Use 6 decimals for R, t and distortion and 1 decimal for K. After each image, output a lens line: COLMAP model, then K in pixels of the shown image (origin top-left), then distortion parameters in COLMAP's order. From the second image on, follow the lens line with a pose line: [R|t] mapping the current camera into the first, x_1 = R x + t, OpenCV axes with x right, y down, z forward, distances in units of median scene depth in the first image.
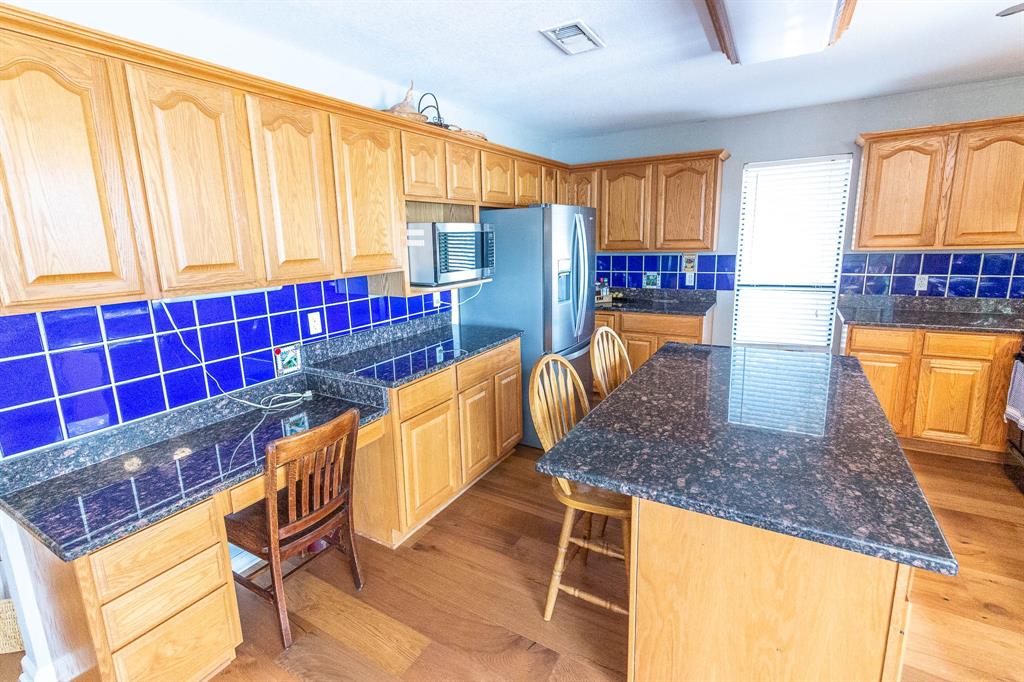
lens RADIAL K [[470.3, 0, 513.3], [0, 470.3, 328.5], [0, 0, 1]] dist [-0.000906, -0.000014]
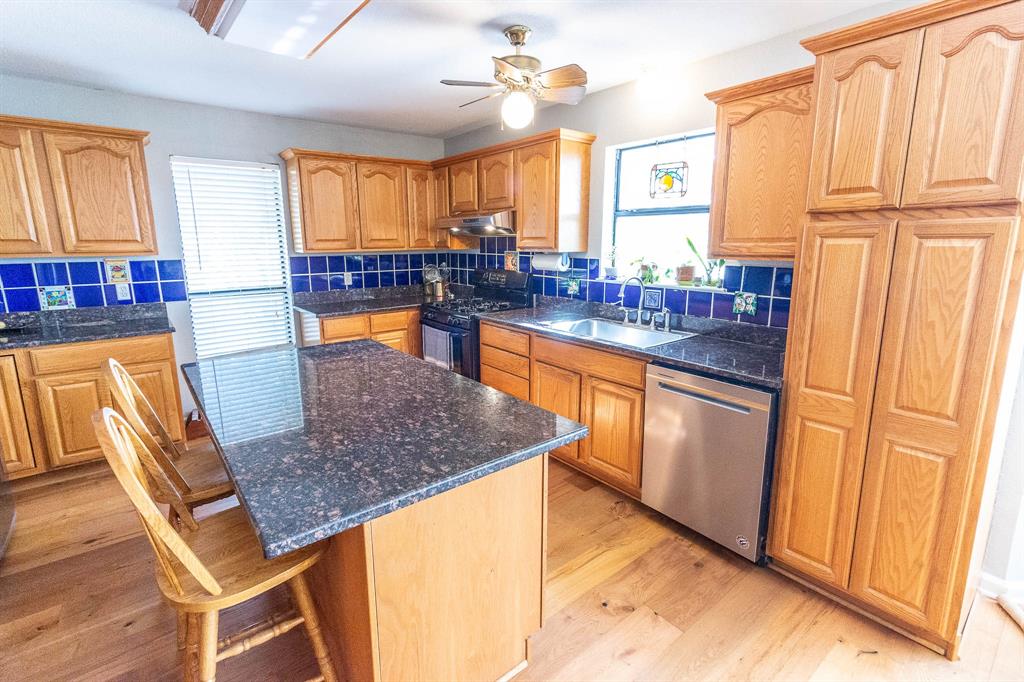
lens RADIAL K [[467.1, 0, 507.2], [0, 467.1, 329.4], [0, 0, 1]] dist [0.002926, 0.000552]
pose [[0.357145, -0.149830, 0.921954, -0.162313], [0.173079, 0.980573, 0.092309, -0.006540], [-0.917873, 0.126603, 0.376139, 0.169632]]
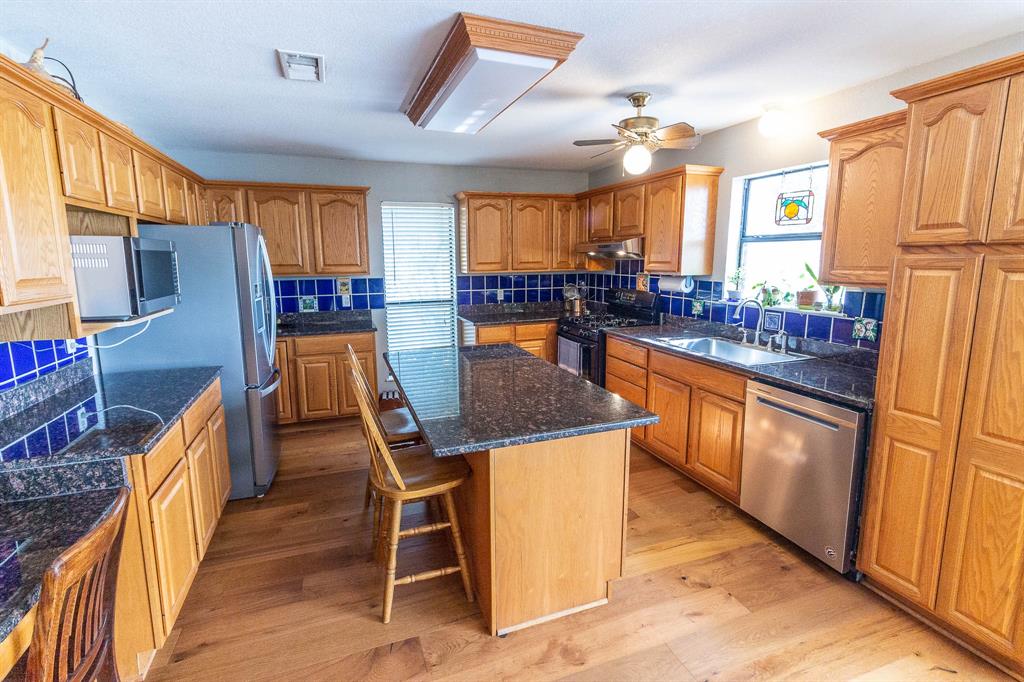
lens RADIAL K [[467.1, 0, 507.2], [0, 467.1, 329.4], [0, 0, 1]] dist [0.002926, 0.000552]
pose [[0.637633, -0.095041, 0.764455, -0.286835], [0.137067, 0.990523, 0.008819, 0.002498], [-0.758048, 0.099158, 0.644617, 0.038776]]
